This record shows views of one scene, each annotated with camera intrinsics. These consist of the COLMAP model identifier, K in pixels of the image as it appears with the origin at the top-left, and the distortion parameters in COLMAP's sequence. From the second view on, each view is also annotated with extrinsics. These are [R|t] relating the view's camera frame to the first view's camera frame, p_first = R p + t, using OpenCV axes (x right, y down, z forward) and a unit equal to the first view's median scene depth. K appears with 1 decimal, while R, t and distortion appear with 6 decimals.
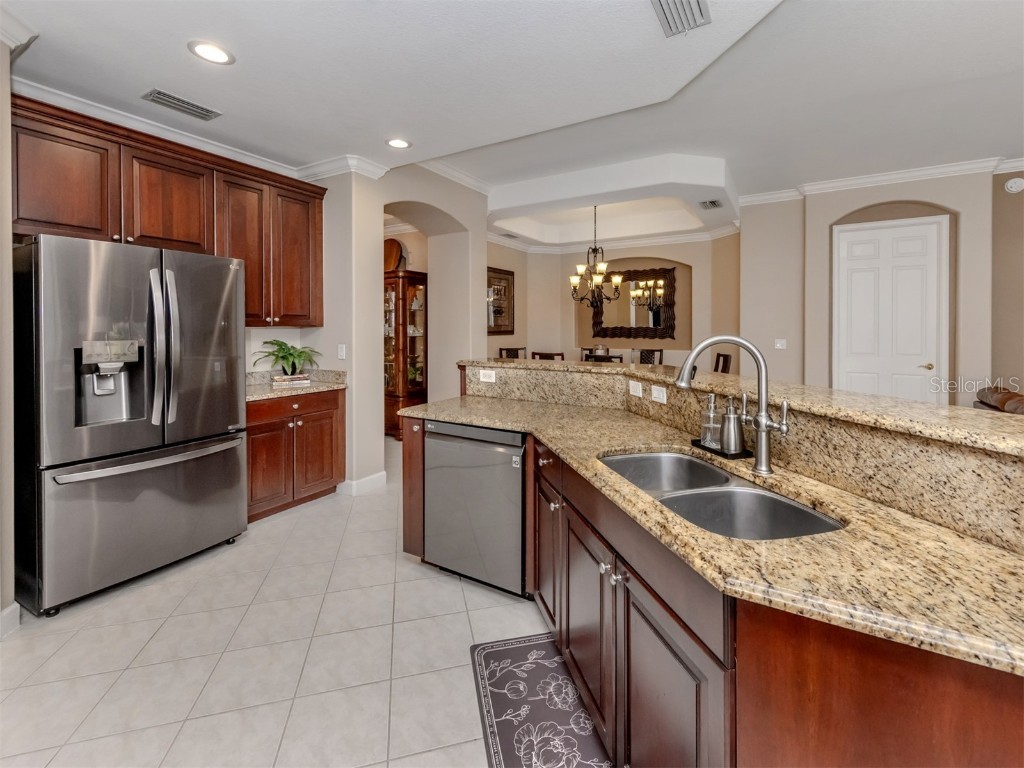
lens RADIAL K [[450.6, 0, 530.9], [0, 450.6, 336.7], [0, 0, 1]] dist [0.002578, 0.000026]
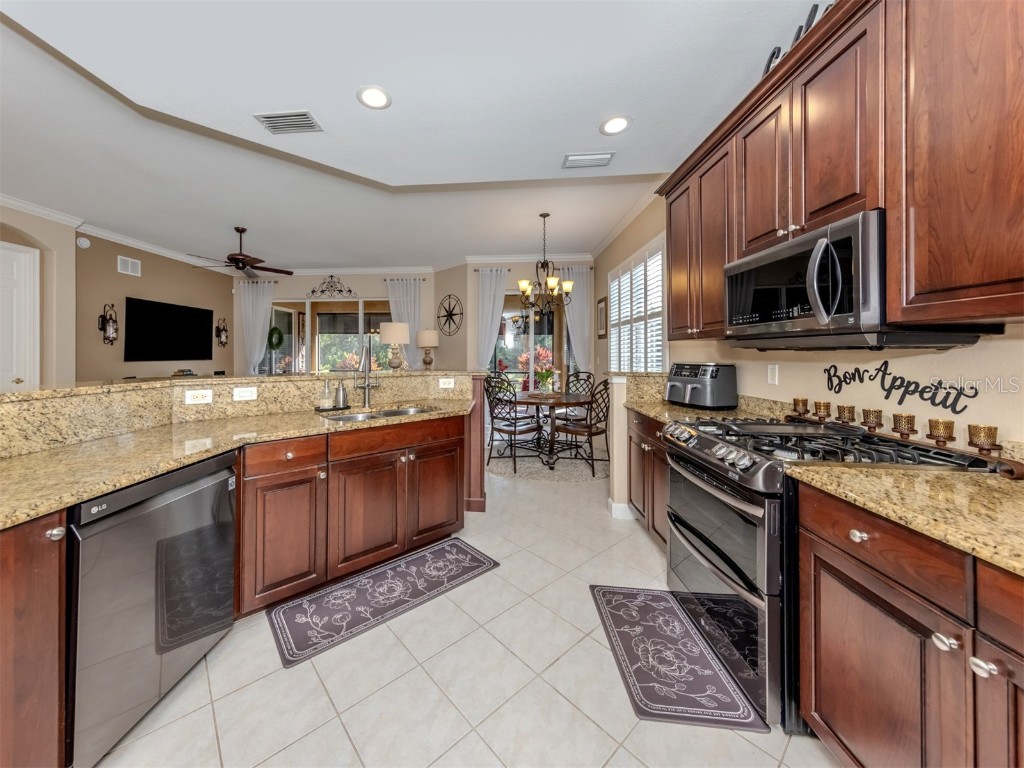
lens RADIAL K [[371.1, 0, 461.4], [0, 371.1, 358.9], [0, 0, 1]] dist [-0.001004, -0.000197]
pose [[-0.395963, -0.012518, 0.918181, -0.510743], [0.015851, 0.999665, 0.020465, 0.011465], [-0.918130, 0.022658, -0.395632, 0.491323]]
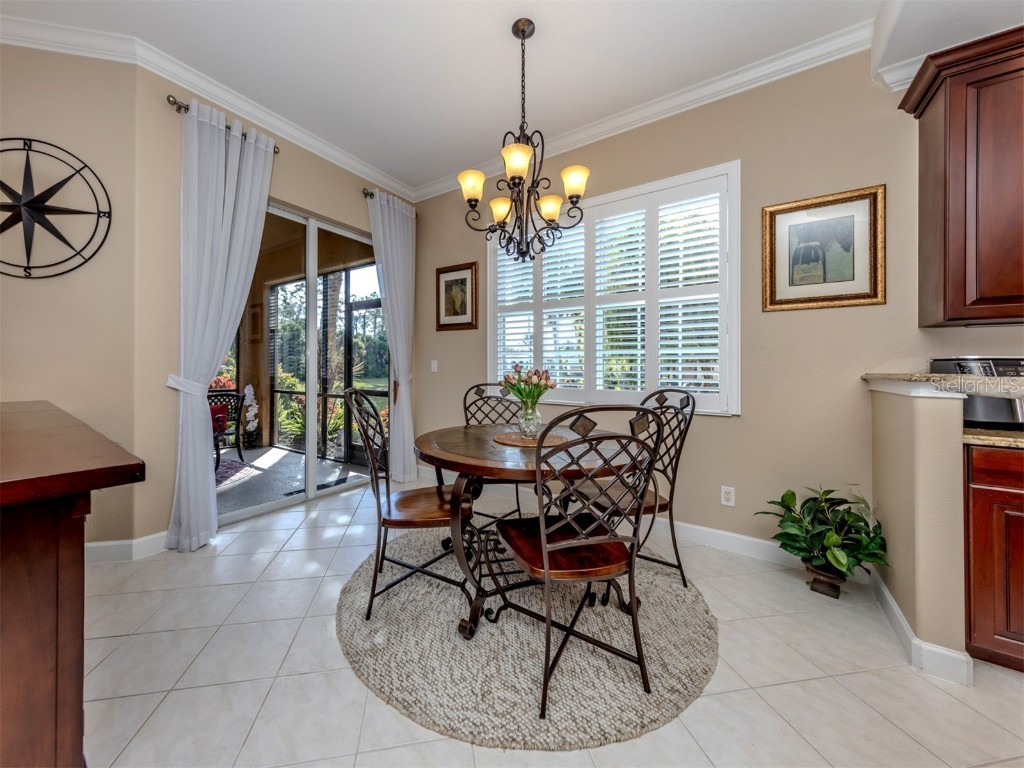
lens RADIAL K [[377.1, 0, 496.8], [0, 377.1, 372.2], [0, 0, 1]] dist [0.001757, 0.000043]
pose [[-0.996173, -0.010782, 0.086738, 0.500096], [-0.008596, 0.999637, 0.025536, 0.051614], [-0.086981, 0.024693, -0.995904, 0.303358]]
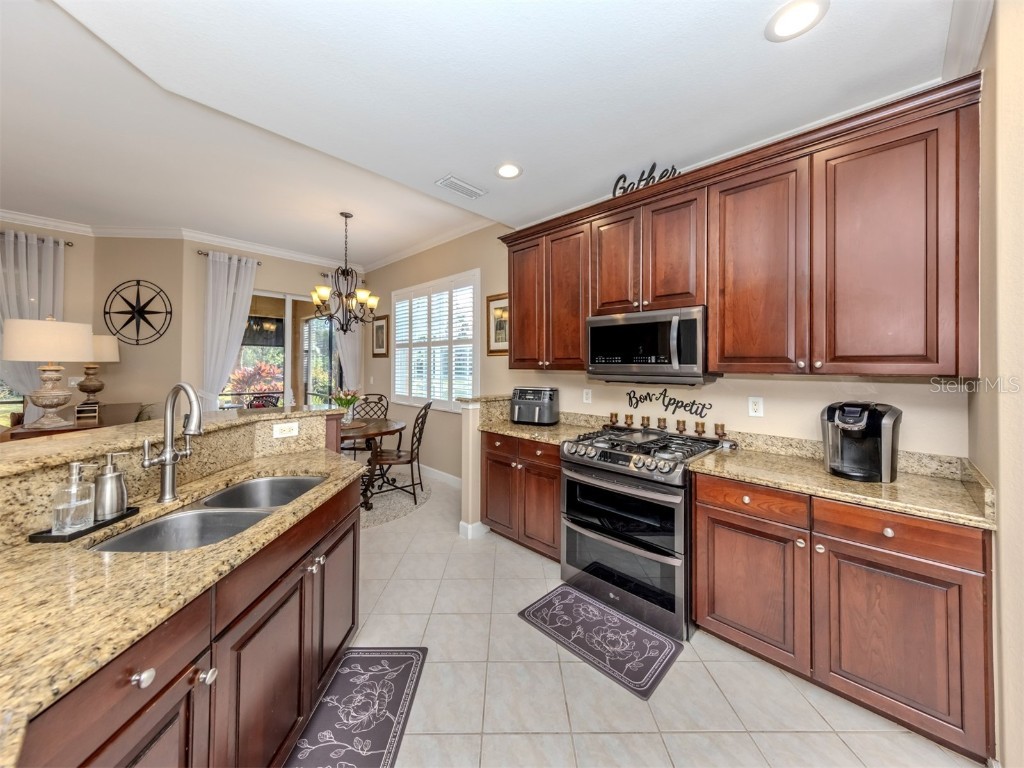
lens RADIAL K [[368.8, 0, 514.5], [0, 368.8, 367.0], [0, 0, 1]] dist [0.004825, -0.000119]
pose [[-0.967503, -0.007676, 0.252742, -0.219801], [-0.003324, 0.999839, 0.017642, -0.022952], [-0.252836, 0.016229, -0.967373, 0.642372]]
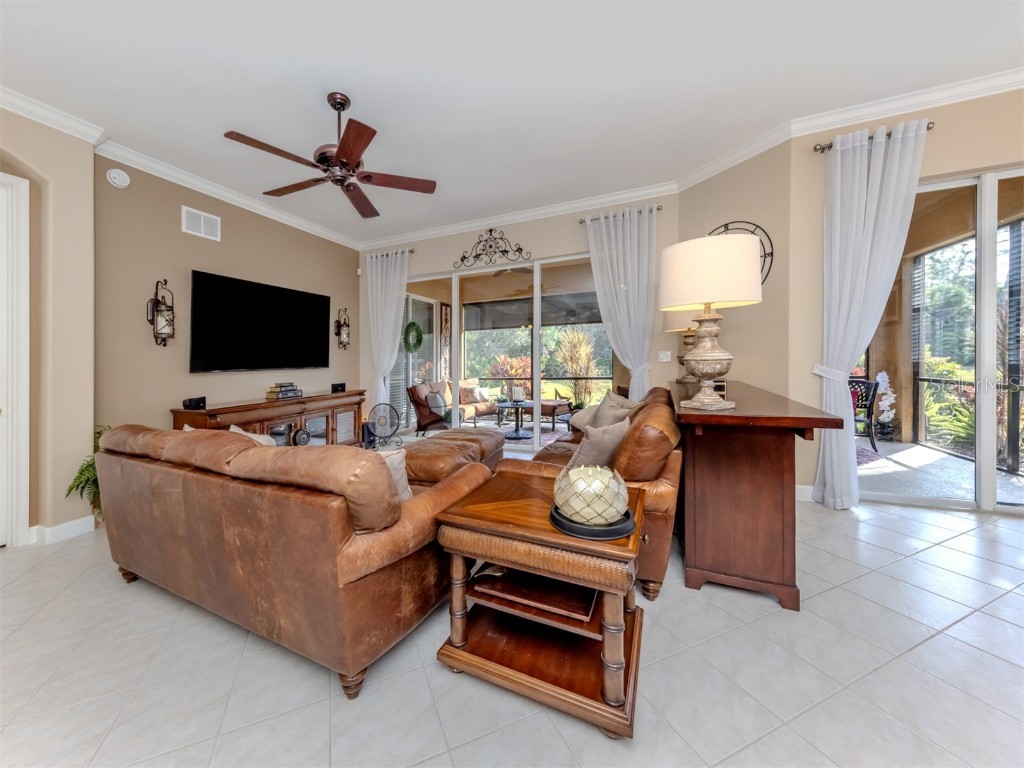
lens RADIAL K [[375.1, 0, 473.7], [0, 375.1, 371.0], [0, 0, 1]] dist [0.007053, -0.000237]
pose [[-0.094041, -0.025689, 0.995237, 0.363055], [0.048260, 0.998374, 0.030330, 0.030414], [-0.994398, 0.050883, -0.092648, 0.529740]]
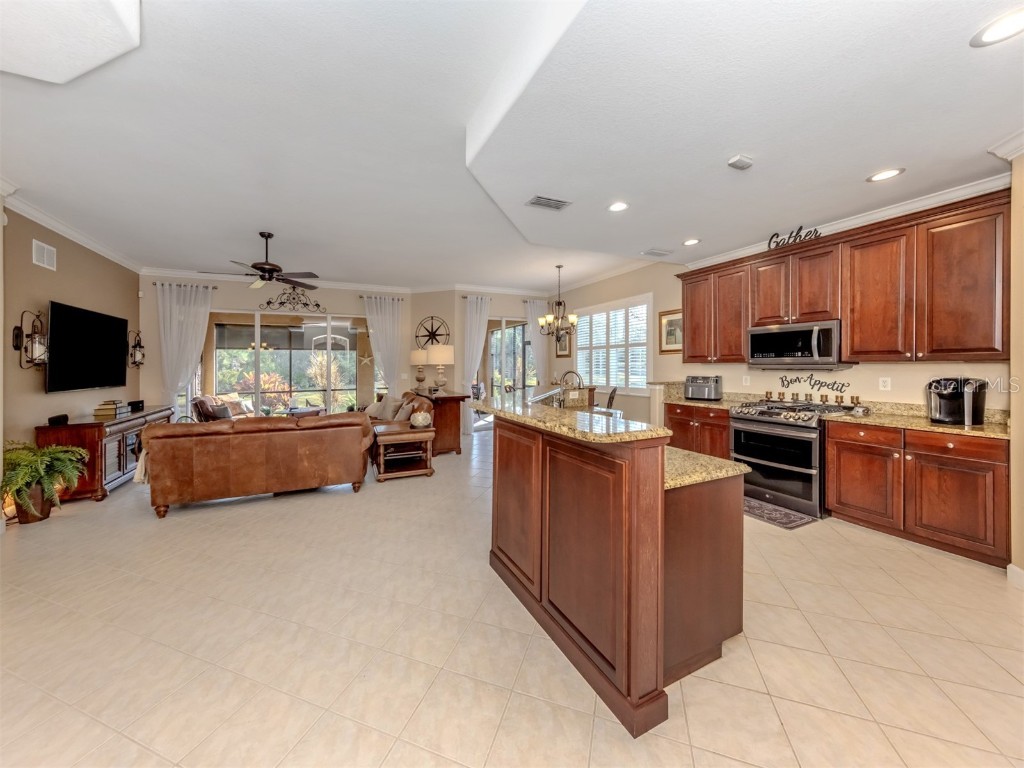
lens RADIAL K [[365.3, 0, 492.3], [0, 365.3, 376.6], [0, 0, 1]] dist [0.001364, -0.000096]
pose [[-0.805191, -0.007235, 0.592972, -0.208722], [0.025264, 0.998599, 0.046490, -0.031628], [-0.592477, 0.052415, -0.803880, 1.225198]]
